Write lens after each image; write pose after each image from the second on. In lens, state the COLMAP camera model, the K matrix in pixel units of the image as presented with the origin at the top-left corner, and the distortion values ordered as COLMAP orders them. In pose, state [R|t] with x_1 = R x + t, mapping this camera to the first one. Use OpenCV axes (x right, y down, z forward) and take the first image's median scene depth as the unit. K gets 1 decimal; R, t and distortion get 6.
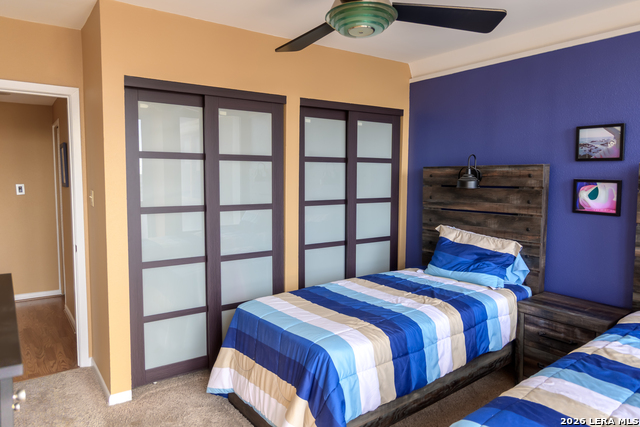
lens RADIAL K [[445.2, 0, 318.0], [0, 445.2, 211.7], [0, 0, 1]] dist [0.012533, -0.002134]
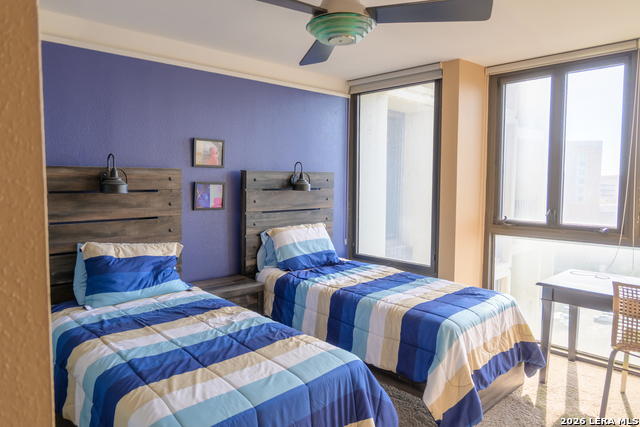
lens RADIAL K [[445.2, 0, 318.1], [0, 445.2, 214.3], [0, 0, 1]] dist [0.012533, -0.002134]
pose [[-0.128884, -0.083806, 0.988112, -0.595324], [0.070551, 0.993123, 0.093433, -0.069497], [-0.989147, 0.081755, -0.122085, 0.767095]]
